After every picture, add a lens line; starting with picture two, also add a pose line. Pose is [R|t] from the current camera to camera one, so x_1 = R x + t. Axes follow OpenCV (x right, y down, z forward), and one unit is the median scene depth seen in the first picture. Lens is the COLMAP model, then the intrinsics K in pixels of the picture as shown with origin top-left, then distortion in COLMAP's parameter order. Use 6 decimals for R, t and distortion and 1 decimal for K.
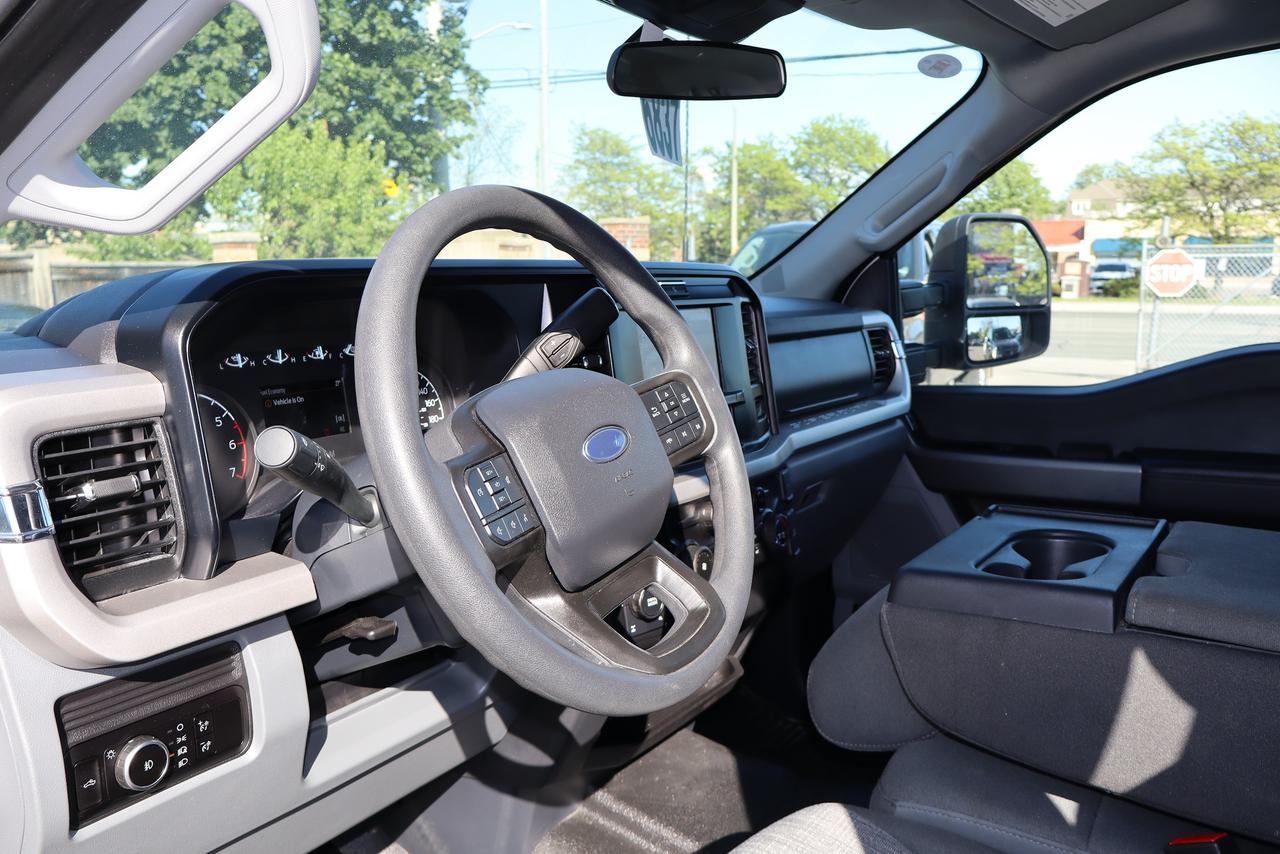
lens RADIAL K [[1085.1, 0, 640.0], [0, 1085.1, 427.0], [0, 0, 1]] dist [0.008770, 0.001724]
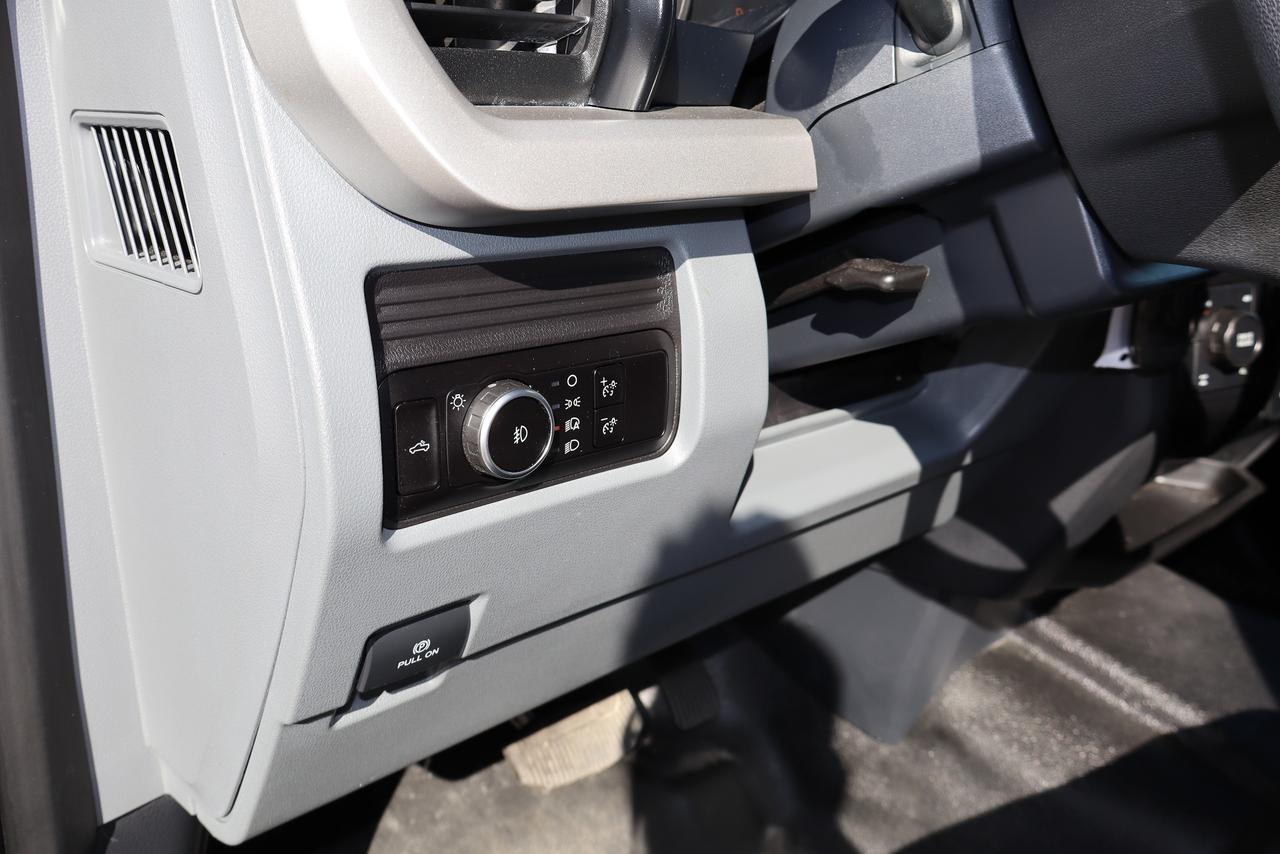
lens RADIAL K [[1079.4, 0, 640.0], [0, 1079.4, 427.0], [0, 0, 1]] dist [-0.005590, 0.017097]
pose [[0.966056, 0.123822, -0.226723, -0.168503], [-0.085649, 0.981524, 0.171098, 0.129207], [0.243720, -0.145872, 0.958813, 0.311361]]
